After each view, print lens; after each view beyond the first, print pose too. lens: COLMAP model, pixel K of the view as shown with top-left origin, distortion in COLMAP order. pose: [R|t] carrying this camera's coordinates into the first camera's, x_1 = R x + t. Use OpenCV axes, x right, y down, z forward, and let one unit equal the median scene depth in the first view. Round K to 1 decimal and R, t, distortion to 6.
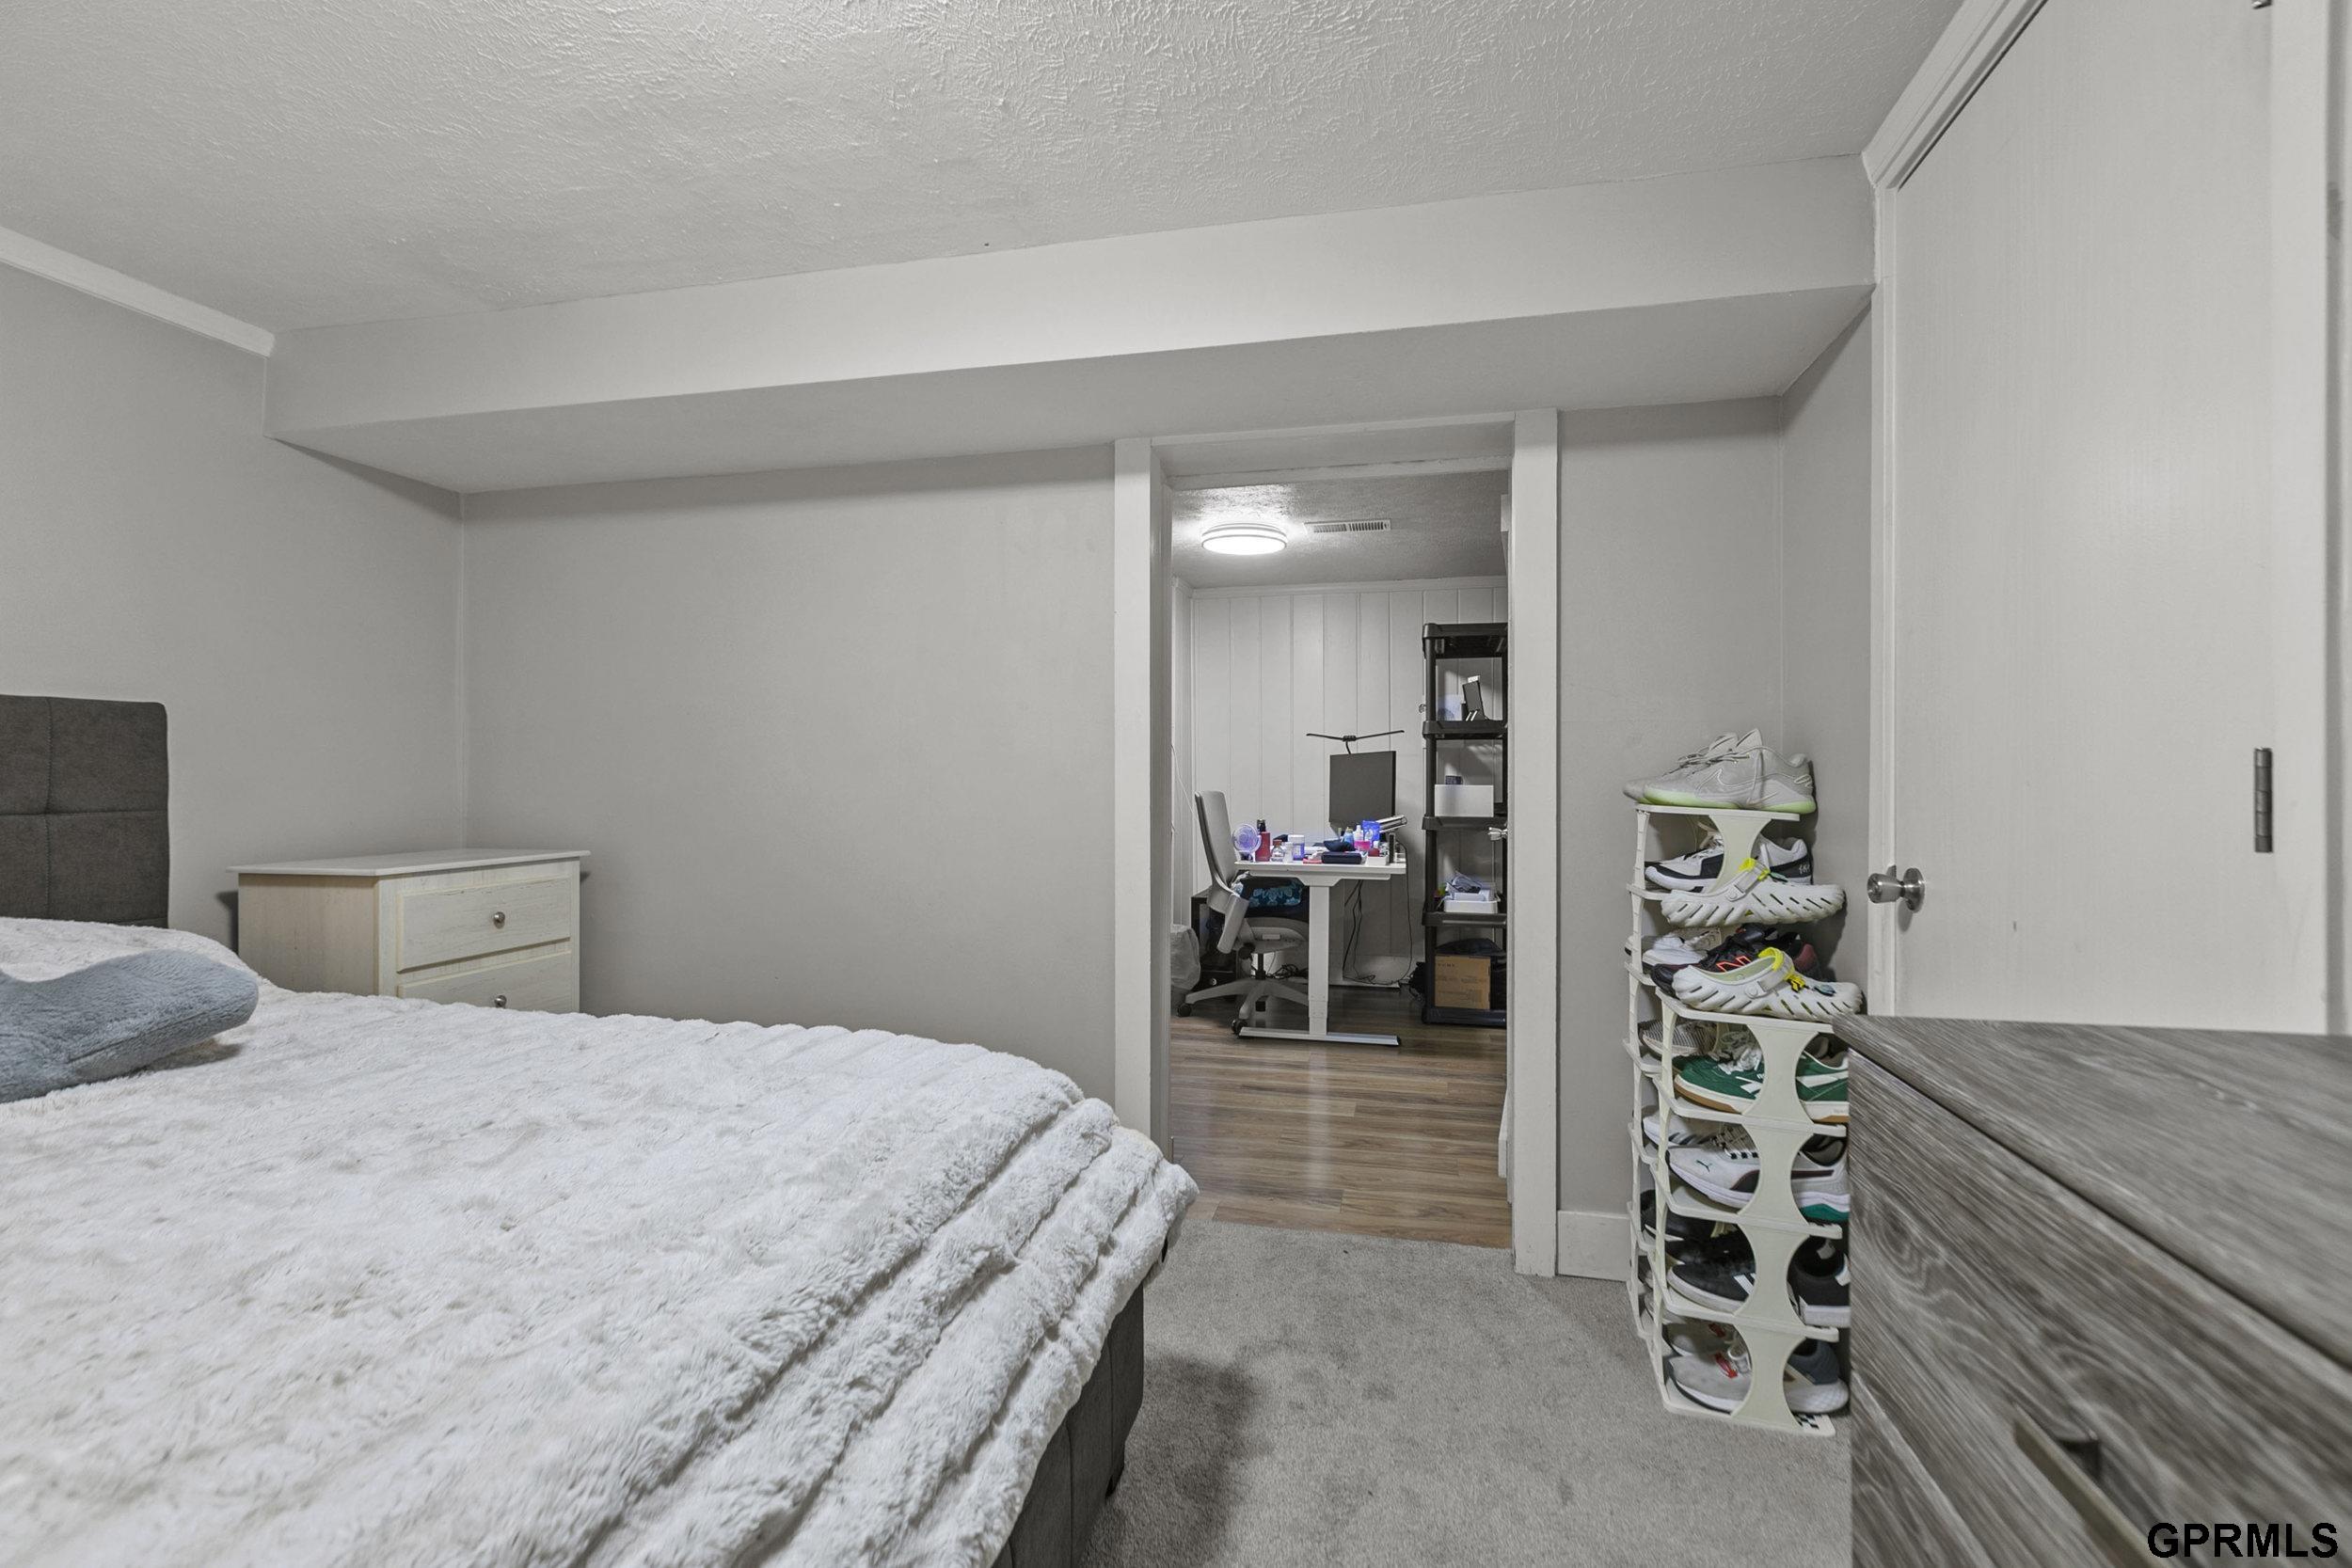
lens RADIAL K [[1061.1, 0, 1177.1], [0, 1061.1, 777.4], [0, 0, 1]] dist [0.005393, -0.000692]
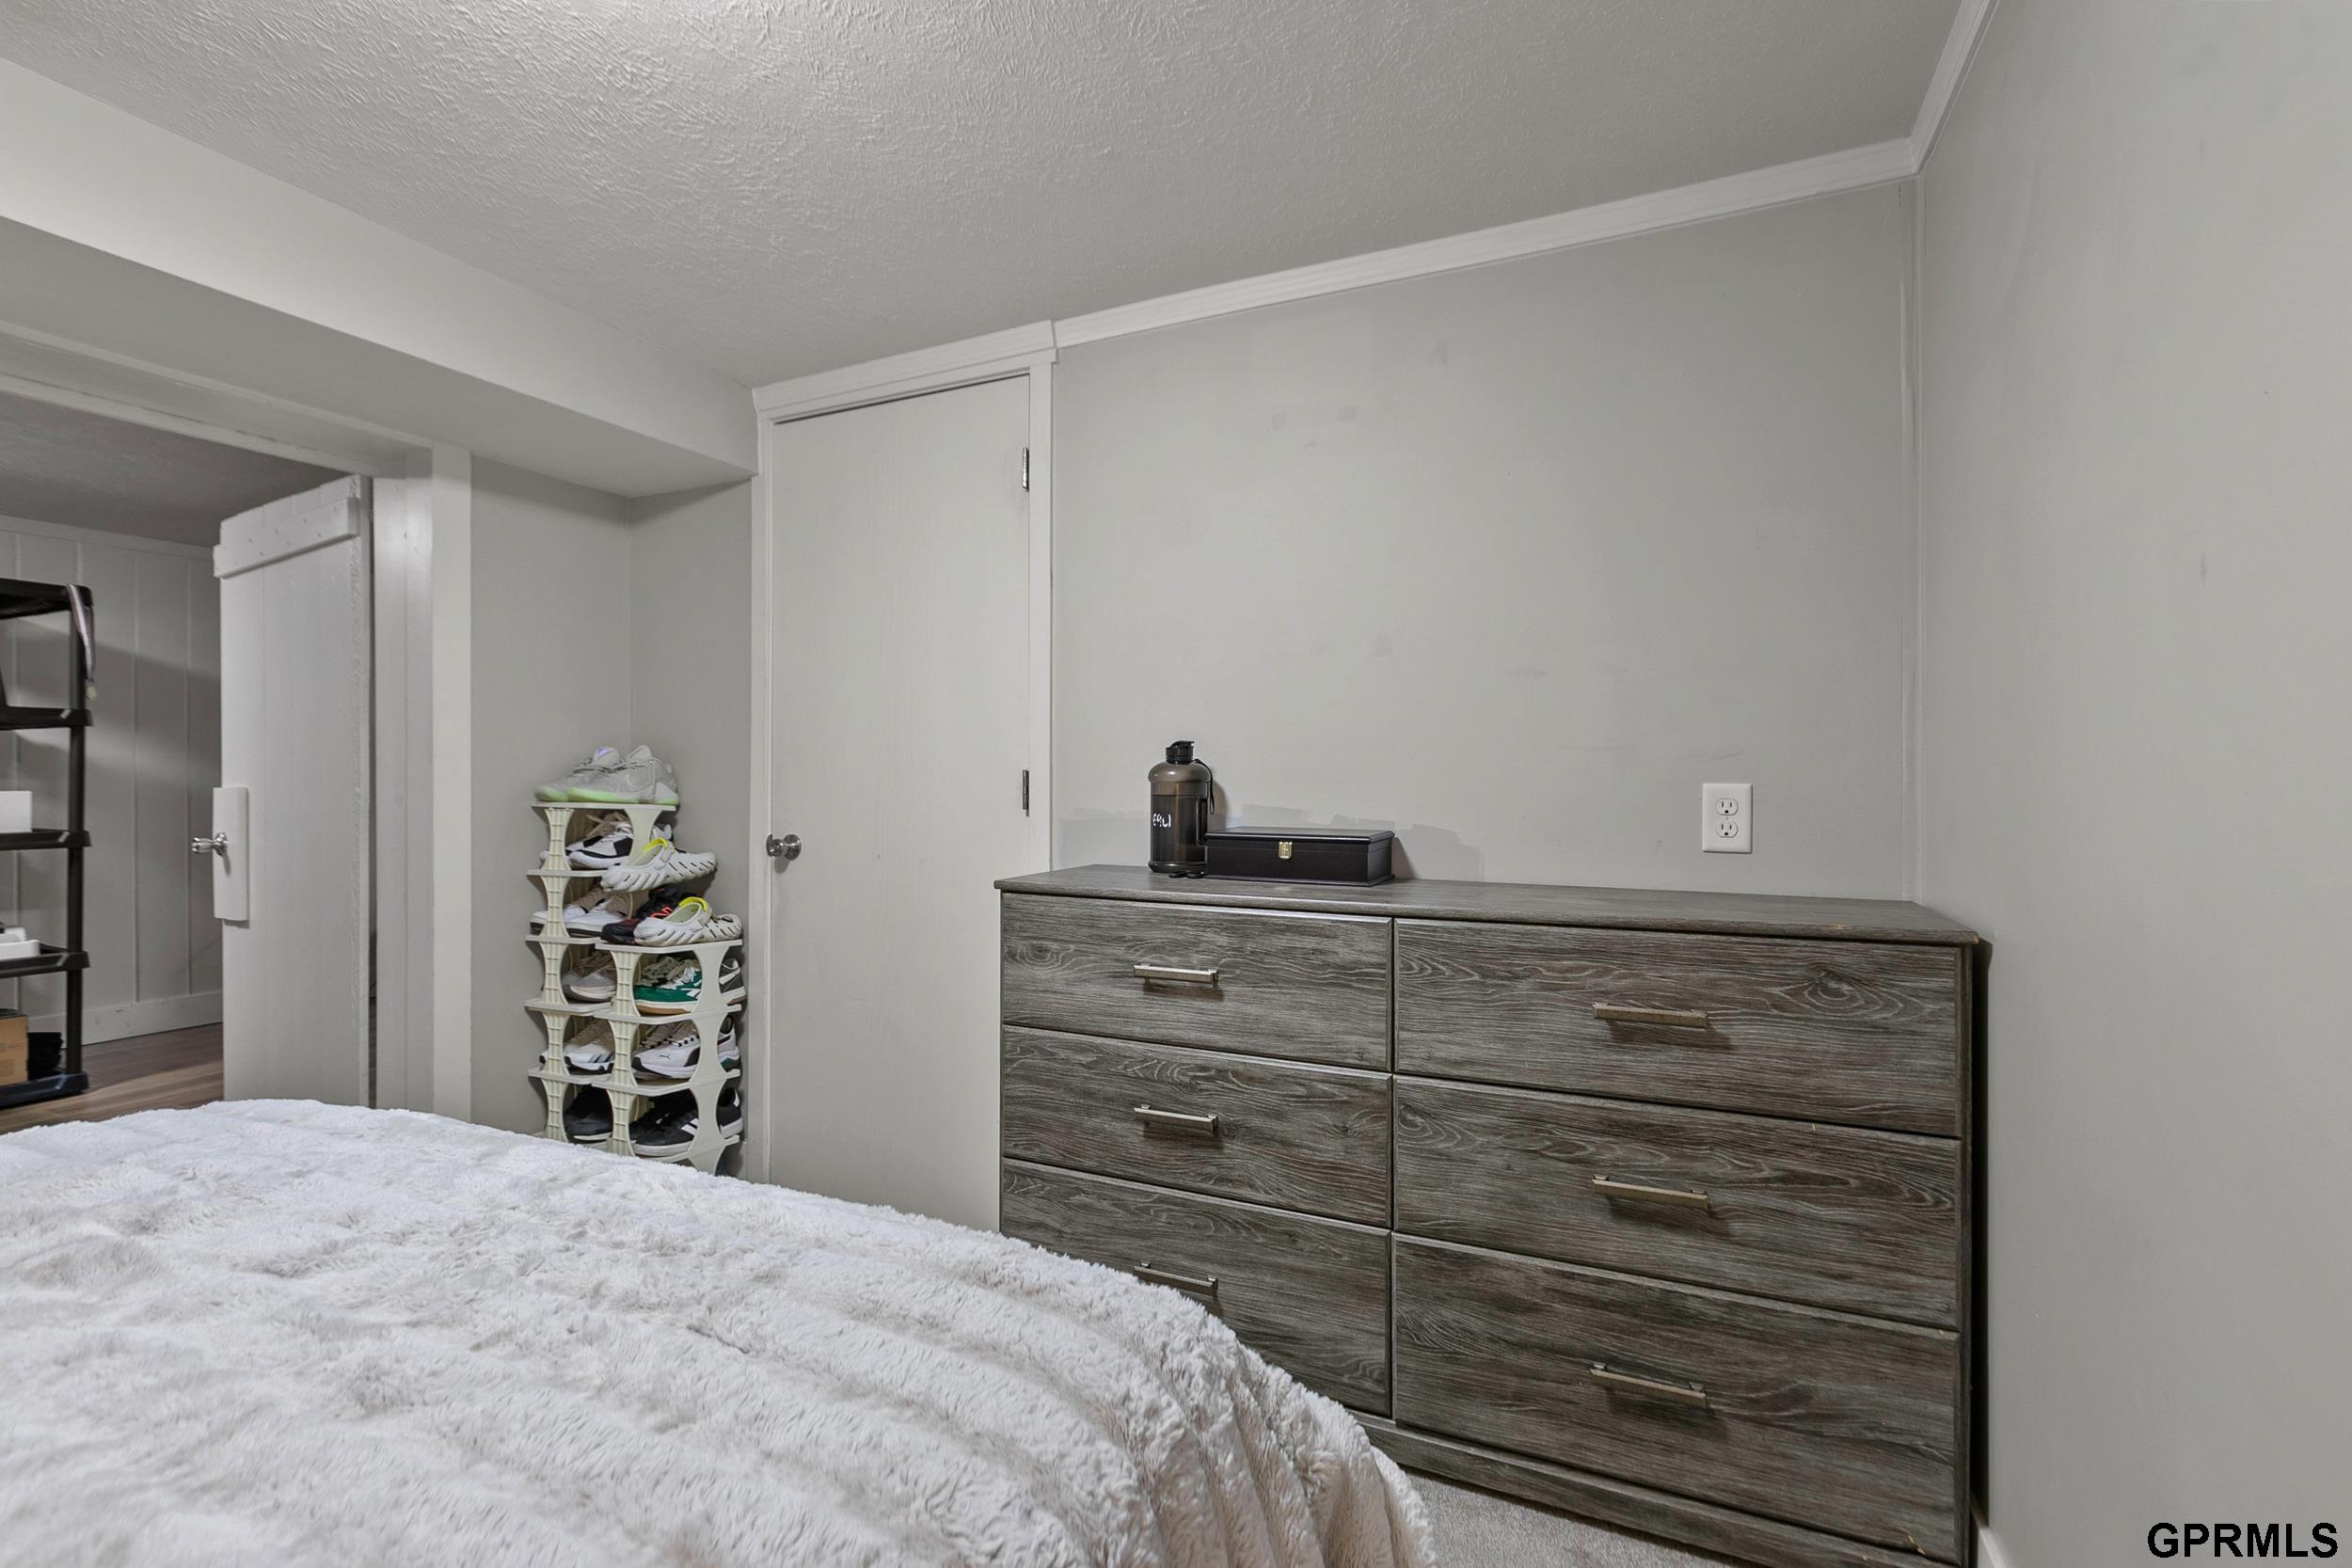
lens RADIAL K [[1061.1, 0, 1179.1], [0, 1061.1, 784.0], [0, 0, 1]] dist [0.005393, -0.000692]
pose [[0.196681, -0.002283, 0.980465, -0.759137], [0.000213, 0.999997, 0.002286, 0.001265], [-0.980467, -0.000241, 0.196681, 0.058228]]
